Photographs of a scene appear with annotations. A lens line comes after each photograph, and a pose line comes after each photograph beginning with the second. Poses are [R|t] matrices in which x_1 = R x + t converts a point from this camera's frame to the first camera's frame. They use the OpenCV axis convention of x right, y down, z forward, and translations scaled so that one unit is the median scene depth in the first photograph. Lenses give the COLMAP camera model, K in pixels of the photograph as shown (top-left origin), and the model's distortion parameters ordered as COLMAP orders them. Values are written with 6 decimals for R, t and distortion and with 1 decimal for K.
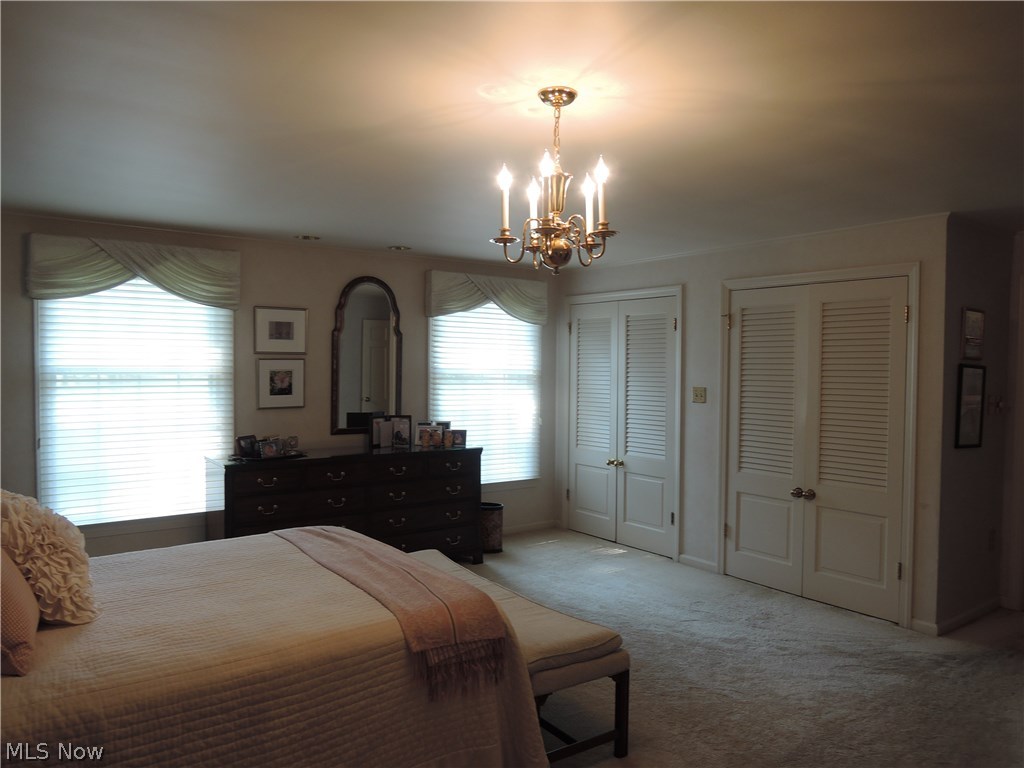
lens RADIAL K [[734.0, 0, 512.0], [0, 734.0, 384.0], [0, 0, 1]] dist [-0.039240, -0.003769]
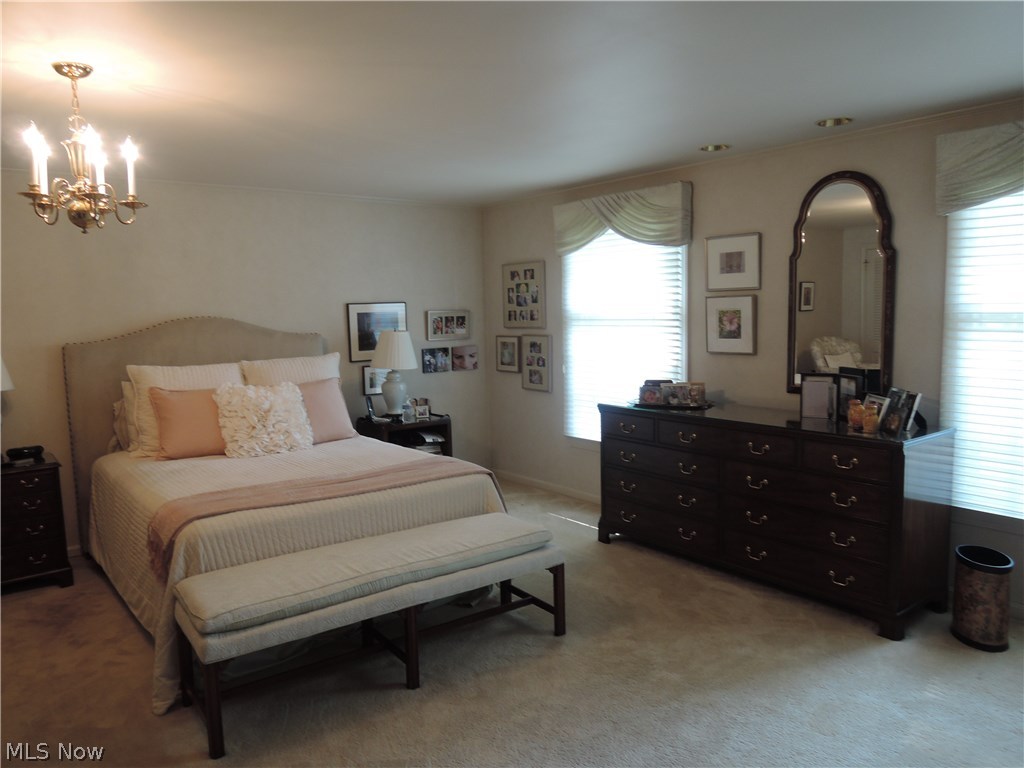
lens RADIAL K [[734.0, 0, 512.0], [0, 734.0, 384.0], [0, 0, 1]] dist [-0.039240, -0.003769]
pose [[0.007533, 0.089663, -0.995944, 0.544955], [-0.007772, 0.995947, 0.089605, -0.006679], [0.999941, 0.007065, 0.008199, 0.742209]]
